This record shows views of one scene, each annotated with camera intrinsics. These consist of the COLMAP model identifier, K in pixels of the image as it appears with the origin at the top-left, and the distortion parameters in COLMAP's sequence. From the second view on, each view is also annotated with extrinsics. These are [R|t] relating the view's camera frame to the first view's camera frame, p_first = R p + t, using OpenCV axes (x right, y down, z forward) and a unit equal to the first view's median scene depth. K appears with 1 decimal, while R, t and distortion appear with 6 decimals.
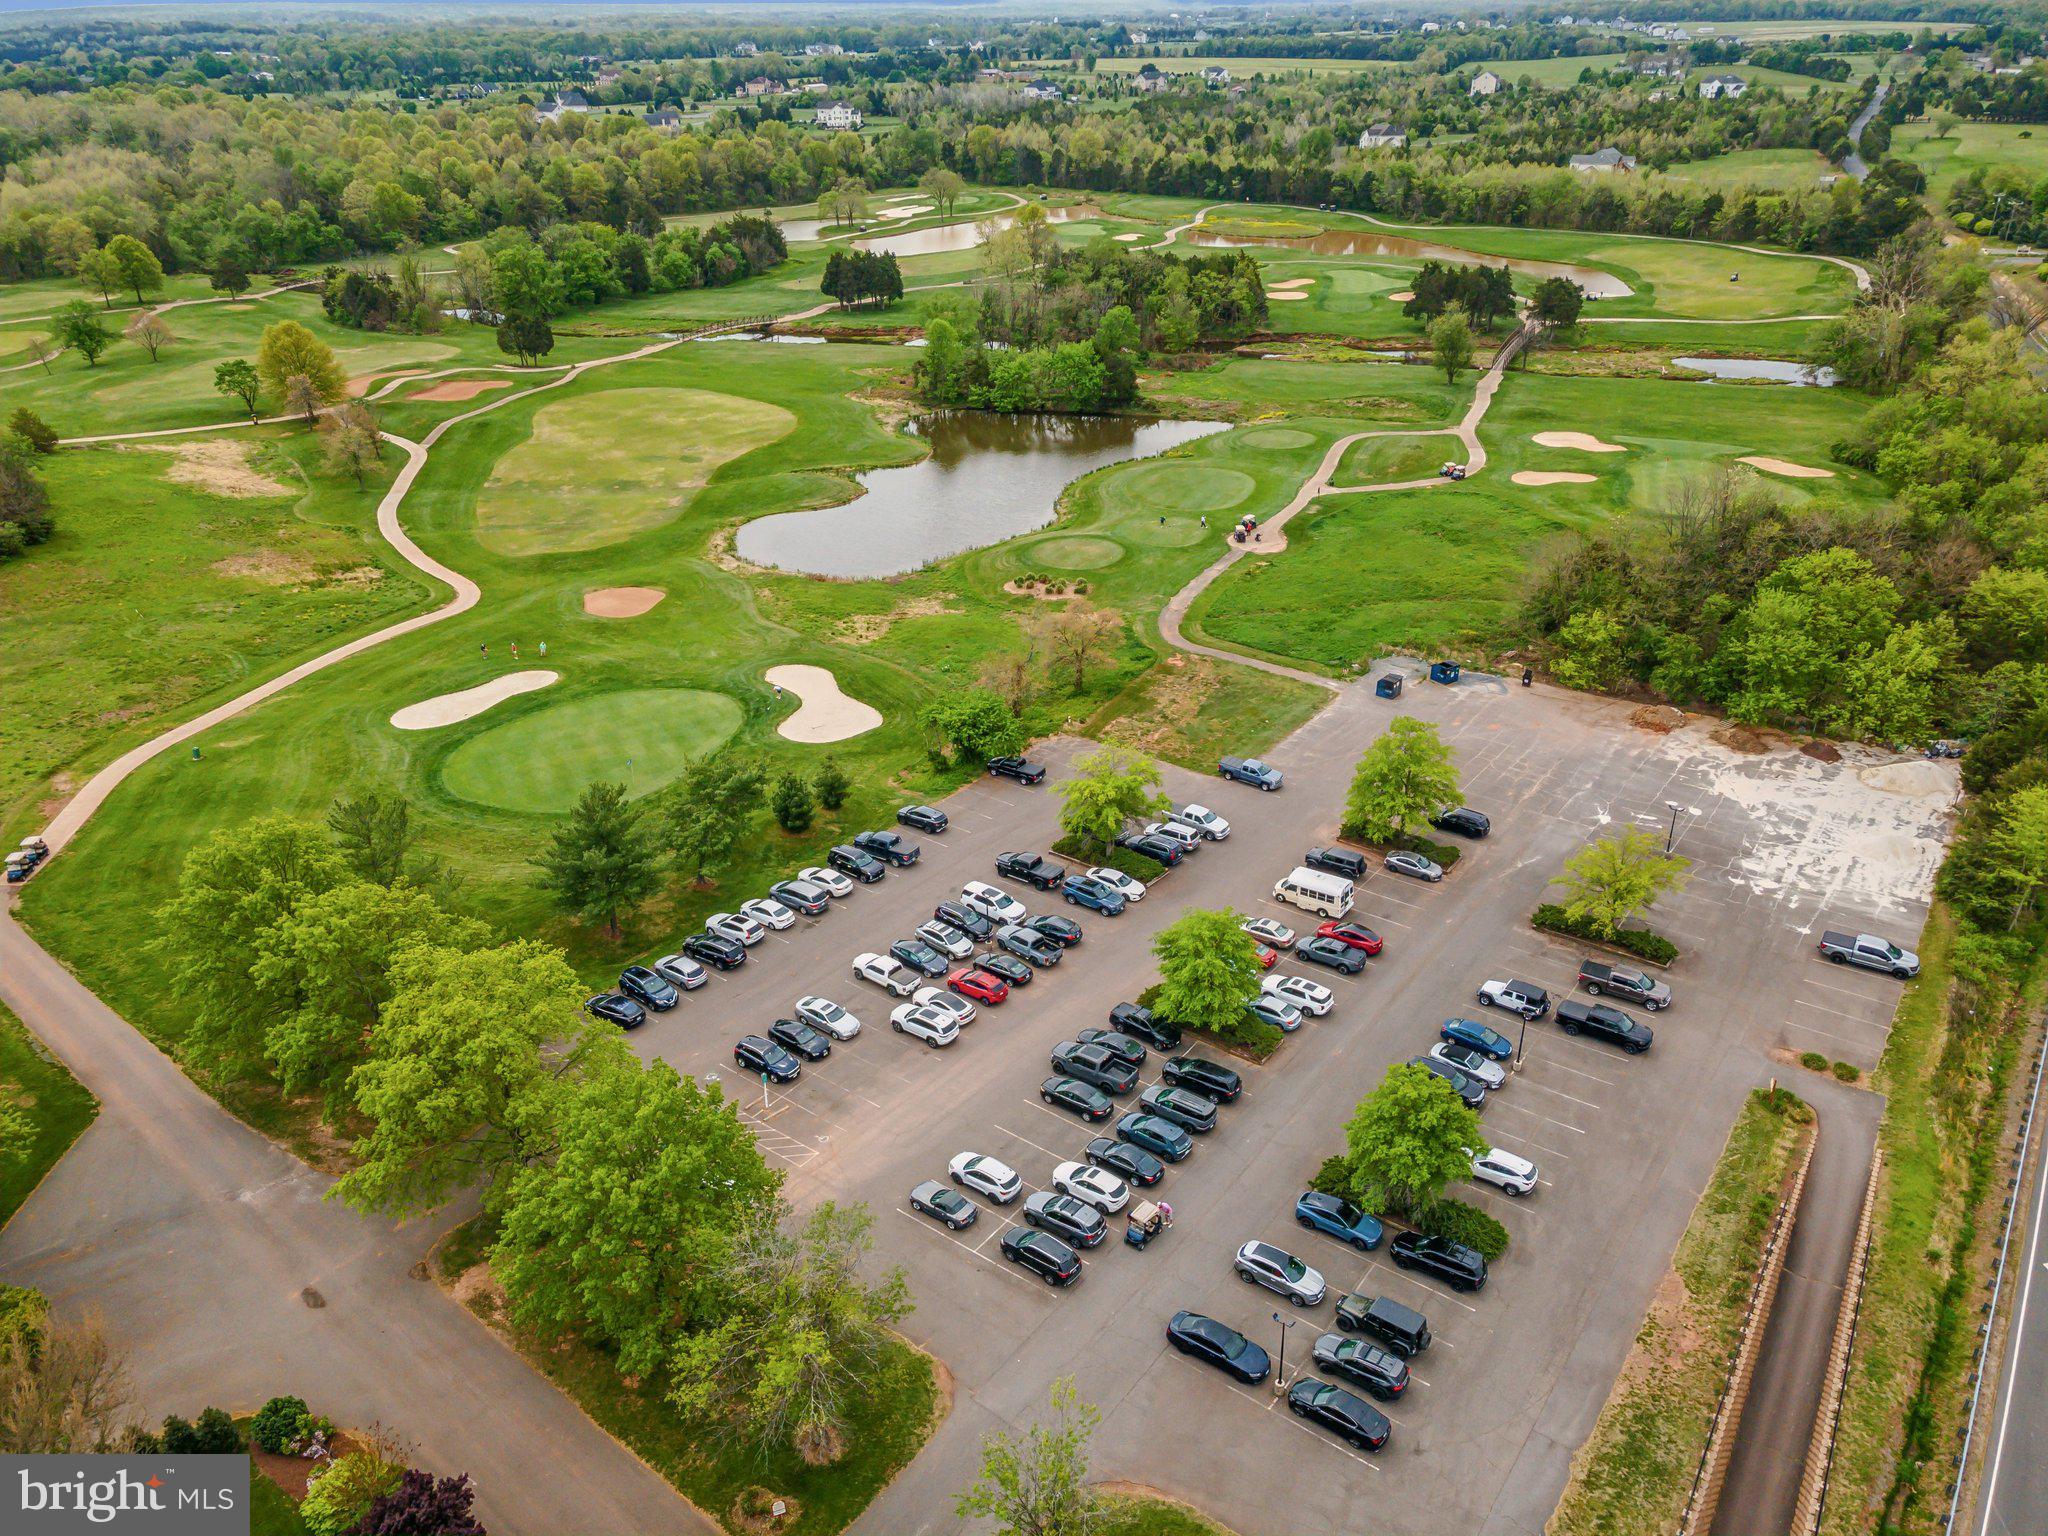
lens RADIAL K [[1438.5, 0, 1024.0], [0, 1438.5, 768.0], [0, 0, 1]] dist [-0.011158, 0.084005]
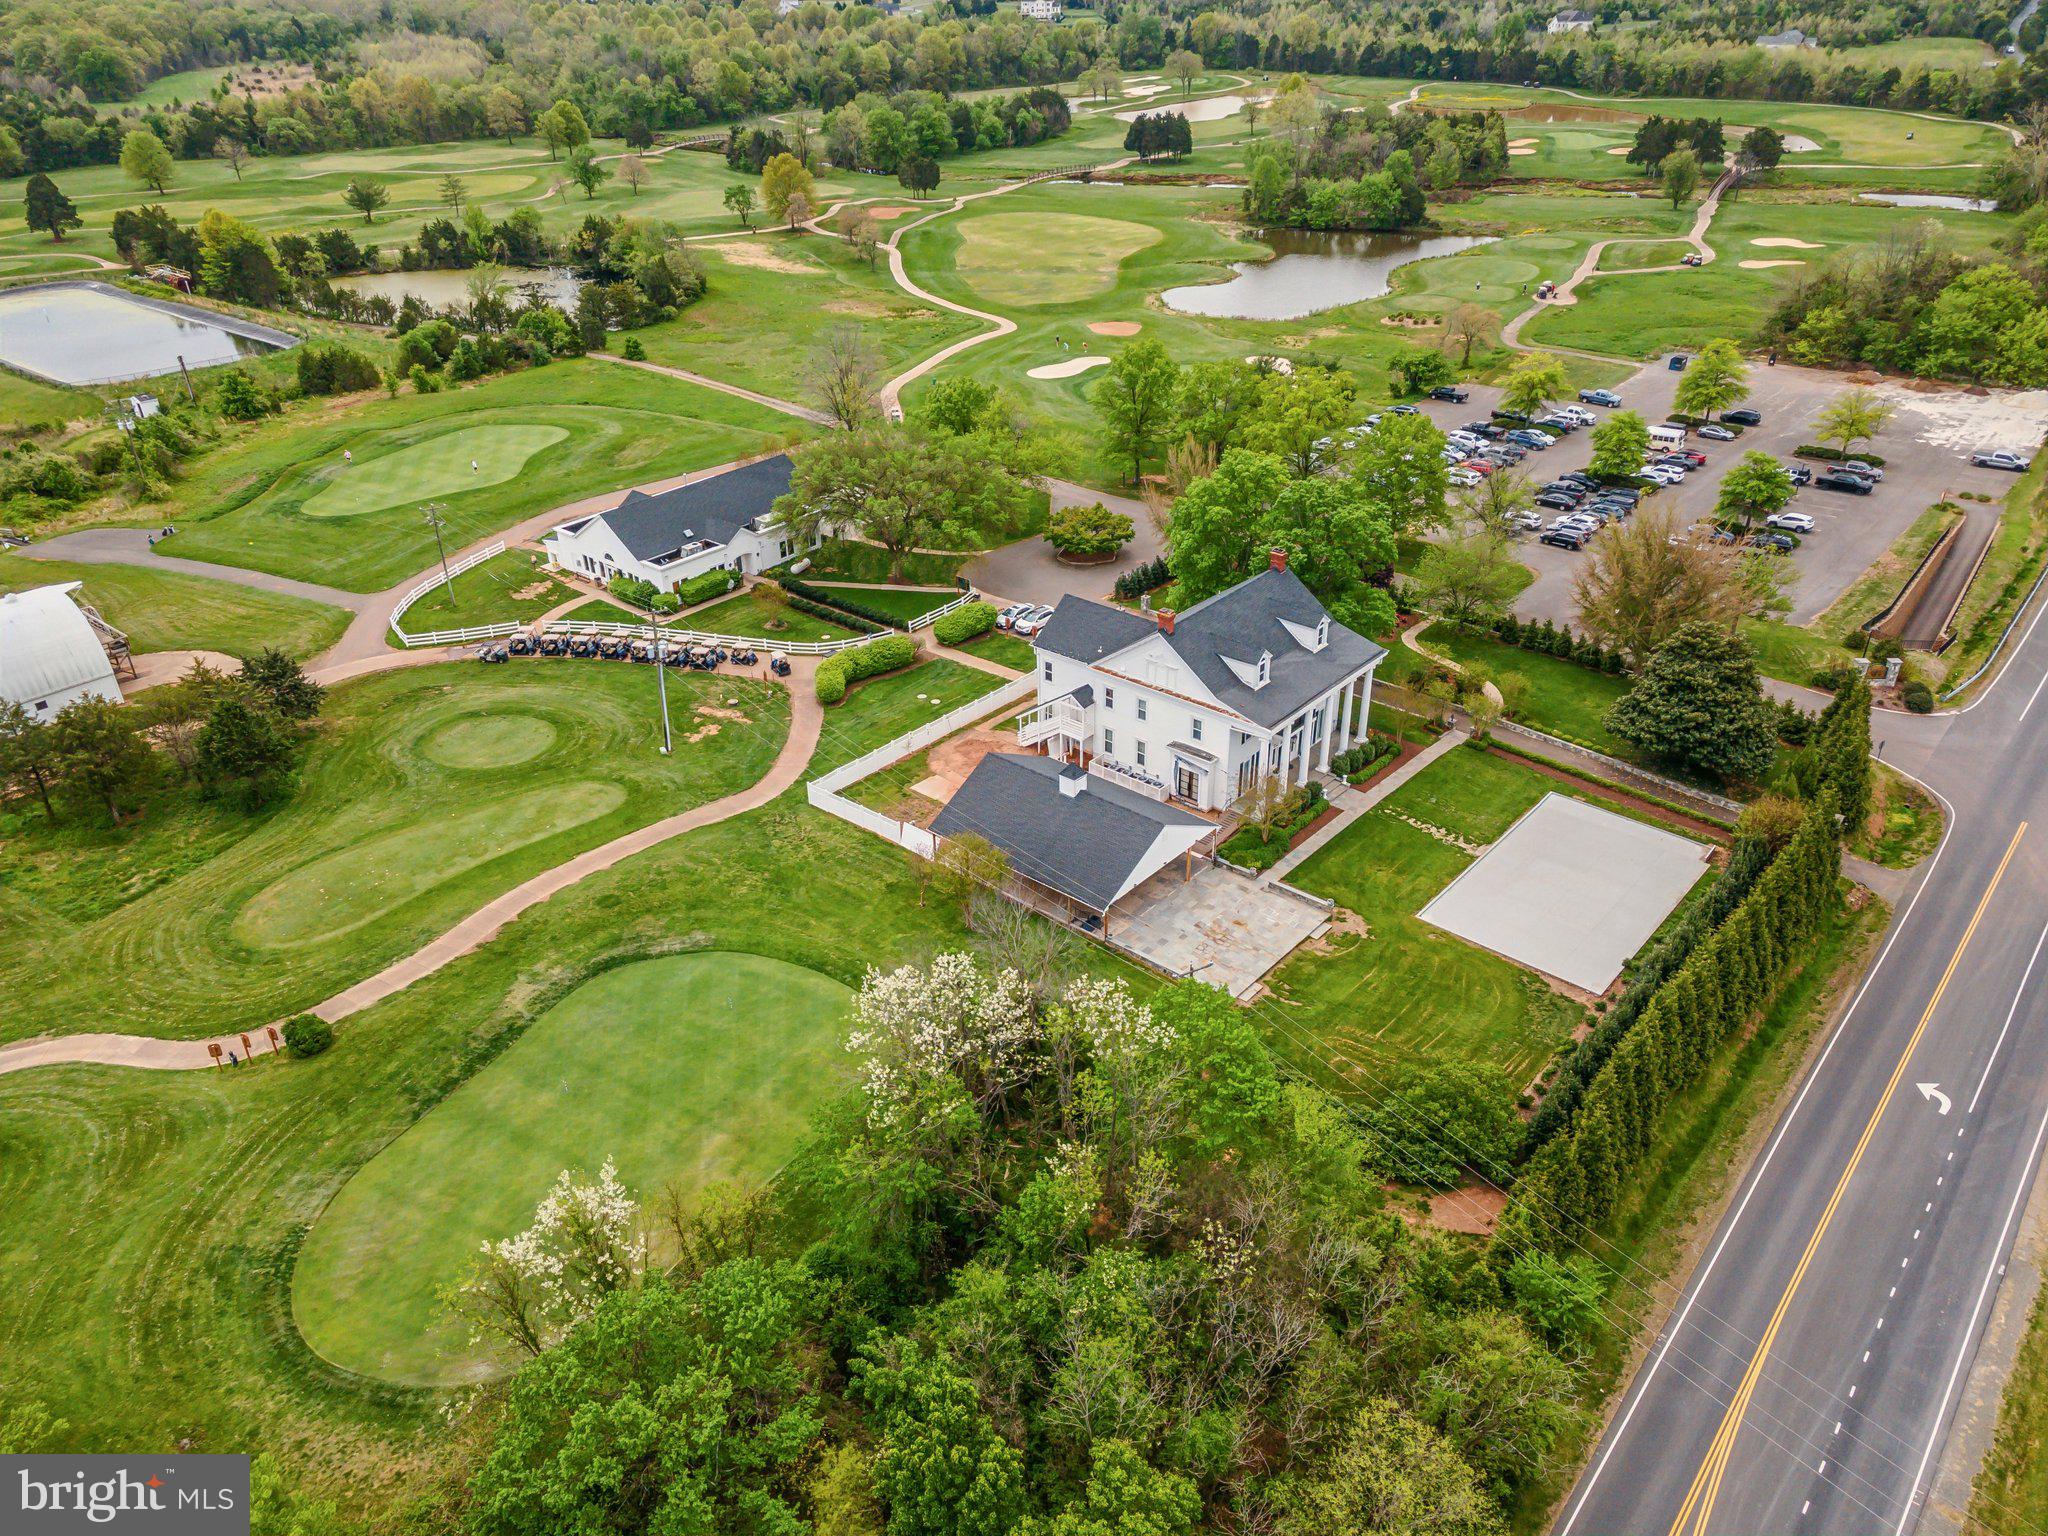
lens RADIAL K [[1421.2, 0, 1024.0], [0, 1421.2, 768.0], [0, 0, 1]] dist [0.036982, -0.007379]
pose [[0.997613, 0.033291, -0.060491, -0.151045], [-0.029842, 0.997925, 0.057050, 0.139555], [0.062265, -0.055108, 0.996537, -0.264278]]
